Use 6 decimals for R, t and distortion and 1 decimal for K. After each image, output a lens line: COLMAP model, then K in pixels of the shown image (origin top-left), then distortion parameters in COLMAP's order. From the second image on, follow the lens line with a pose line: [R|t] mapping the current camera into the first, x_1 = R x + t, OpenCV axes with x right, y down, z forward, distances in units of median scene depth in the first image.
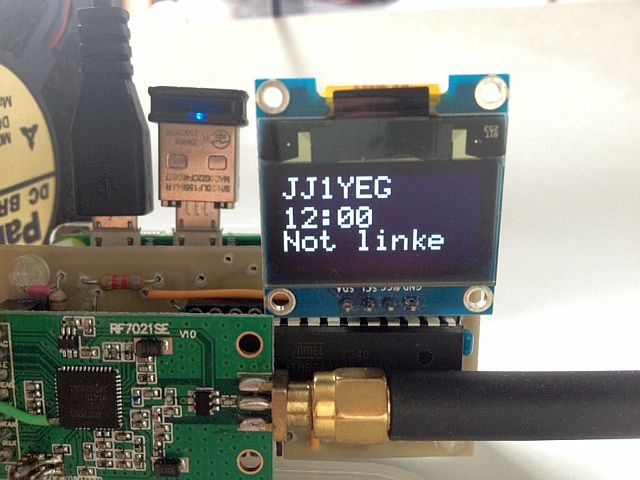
lens RADIAL K [[636.3, 0, 320.0], [0, 636.3, 240.0], [0, 0, 1]] dist [0.131045, -0.439937]
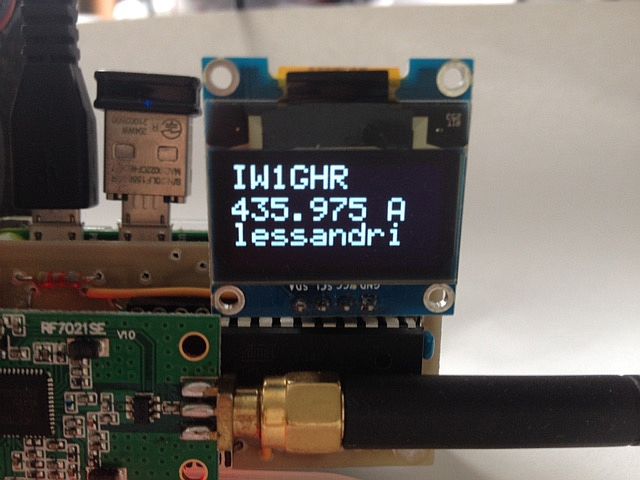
lens RADIAL K [[636.3, 0, 320.0], [0, 636.3, 240.0], [0, 0, 1]] dist [0.131045, -0.439937]
pose [[0.998830, 0.011890, 0.046869, 0.026168], [-0.011293, 0.999852, -0.012987, 0.019767], [-0.047017, 0.012443, 0.998817, 0.063742]]
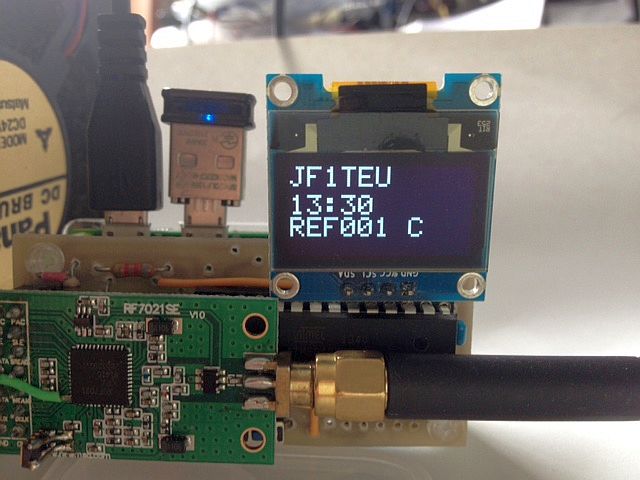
lens RADIAL K [[636.3, 0, 320.0], [0, 636.3, 240.0], [0, 0, 1]] dist [0.131045, -0.439937]
pose [[0.999860, 0.014303, 0.008636, -0.014496], [-0.013864, 0.998705, -0.048944, 0.071647], [-0.009325, 0.048817, 0.998764, -0.061393]]
